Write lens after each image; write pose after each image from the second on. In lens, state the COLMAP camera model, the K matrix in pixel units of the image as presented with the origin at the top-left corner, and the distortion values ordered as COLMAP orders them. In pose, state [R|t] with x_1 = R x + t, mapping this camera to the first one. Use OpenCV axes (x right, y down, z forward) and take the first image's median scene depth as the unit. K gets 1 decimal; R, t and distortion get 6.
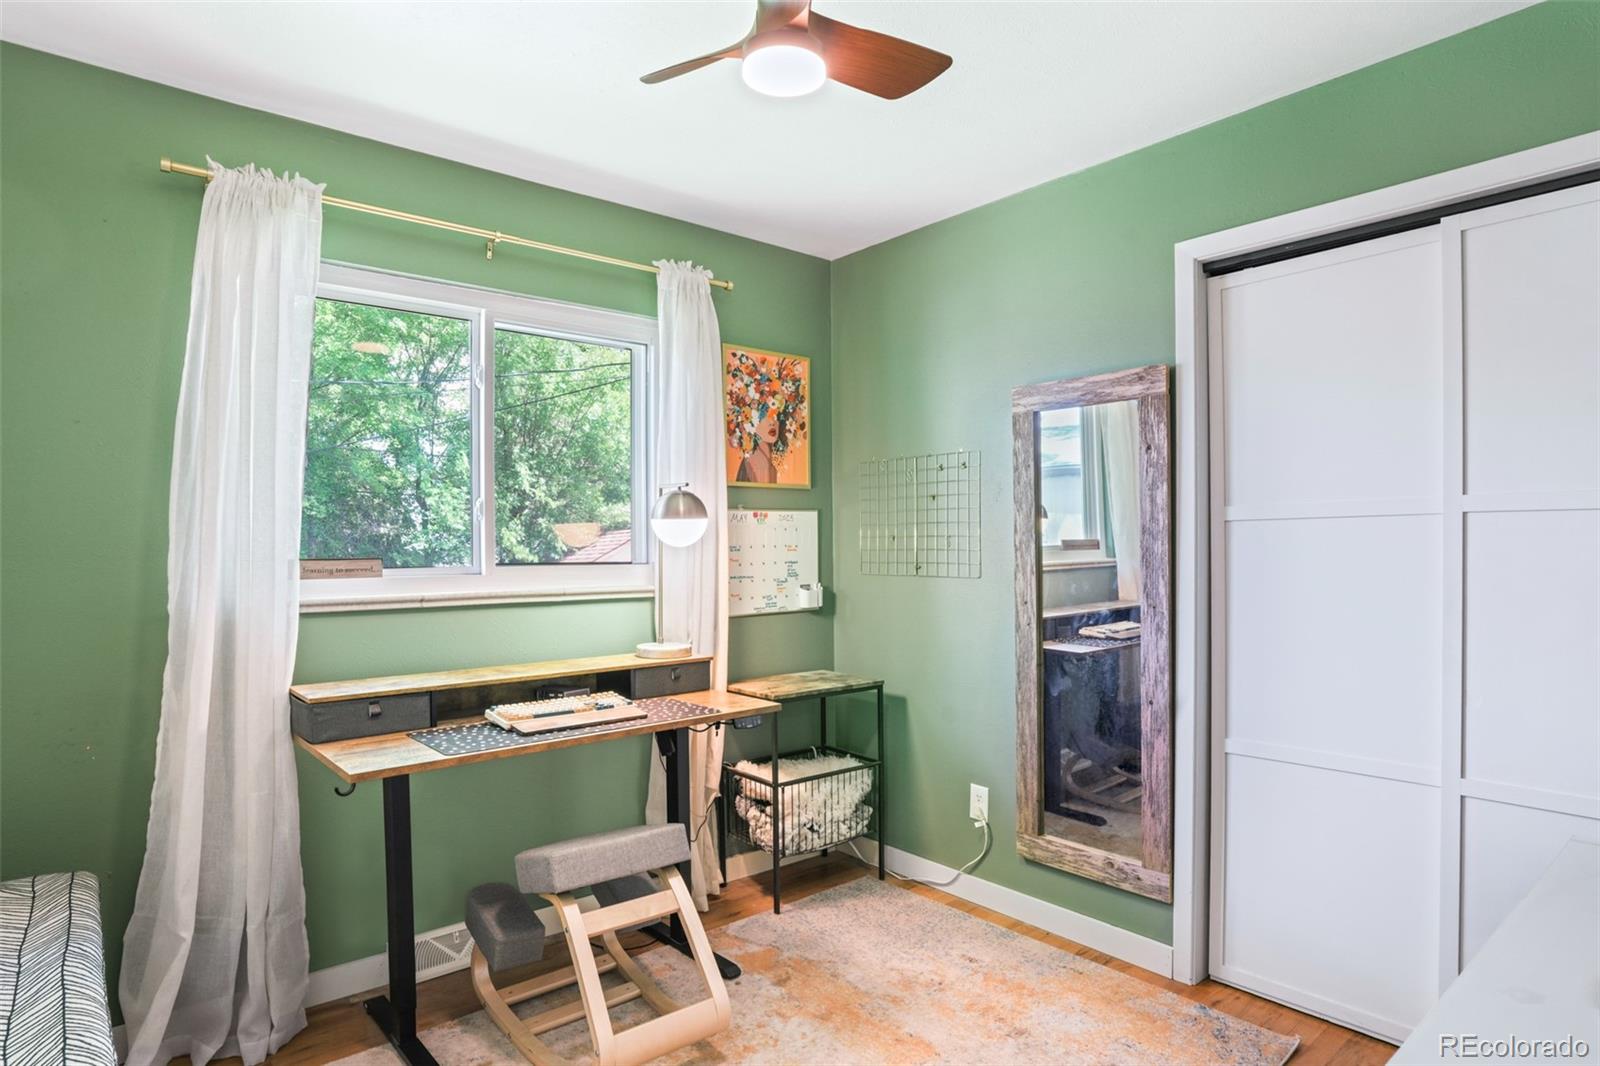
lens RADIAL K [[902.7, 0, 799.2], [0, 902.7, 556.6], [0, 0, 1]] dist [-0.000485, -0.000202]
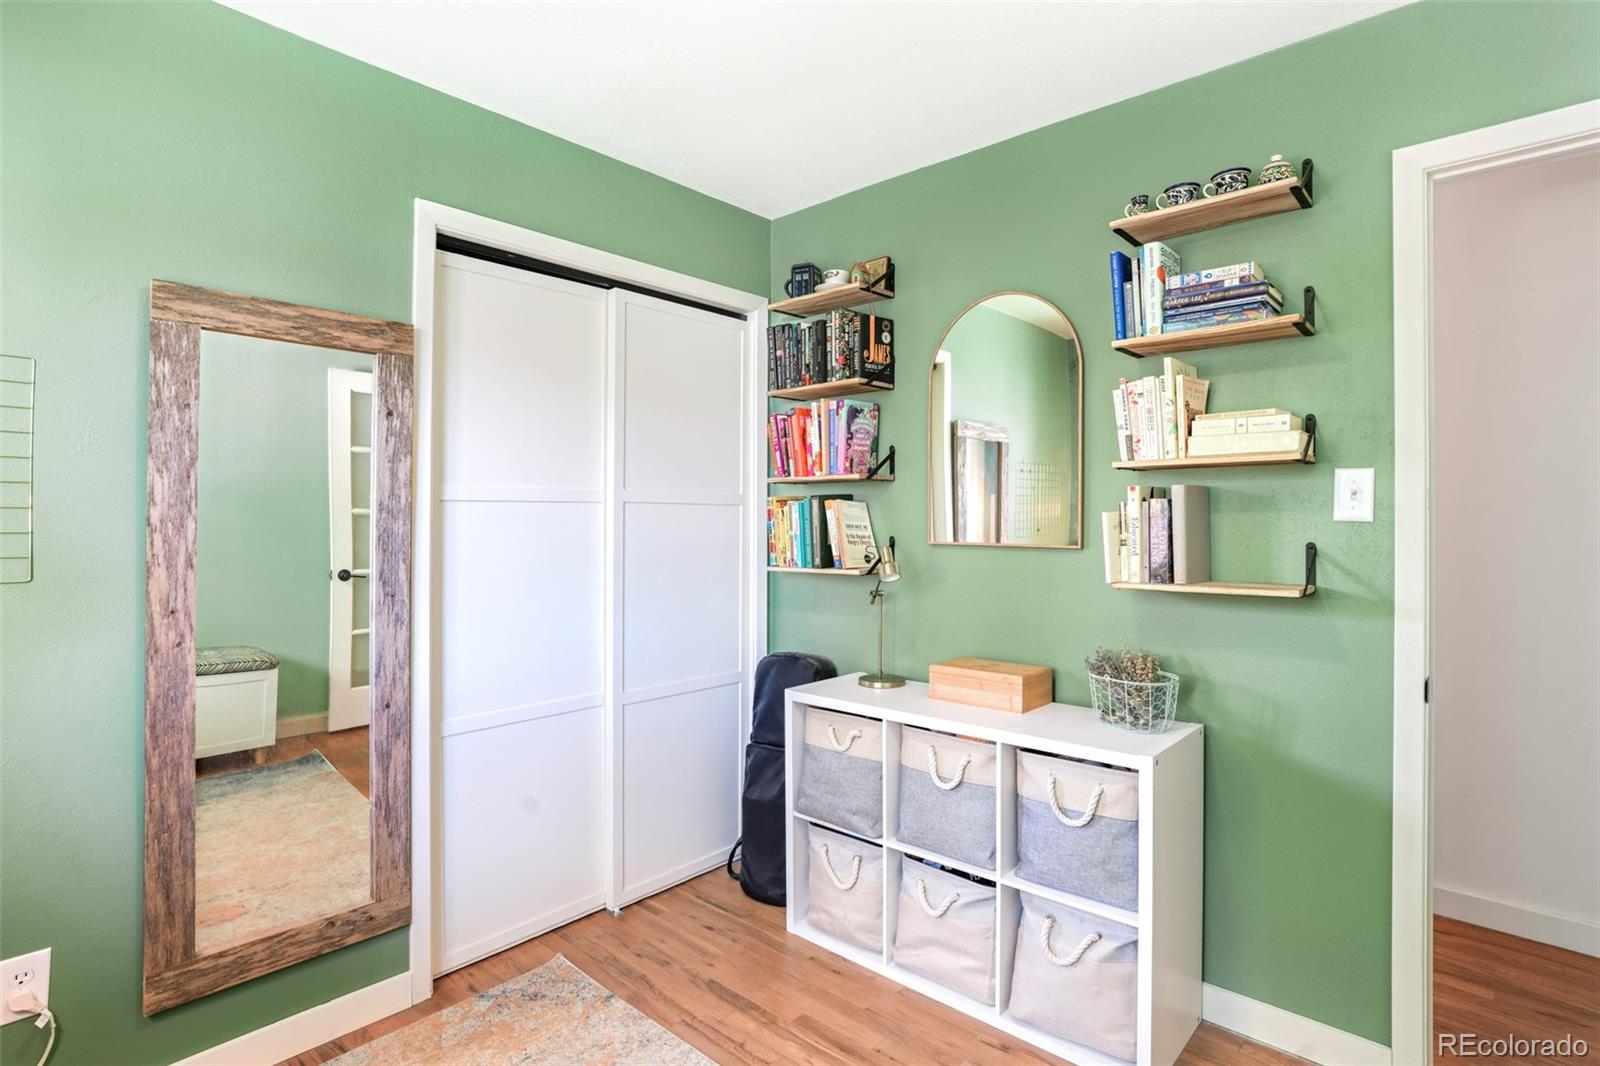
lens RADIAL K [[816.1, 0, 799.4], [0, 816.1, 520.5], [0, 0, 1]] dist [-0.000264, 0.000871]
pose [[-0.127452, 0.009514, 0.991799, -0.447741], [0.016397, 0.999838, -0.007484, -0.004647], [-0.991709, 0.015309, -0.127587, 0.708936]]
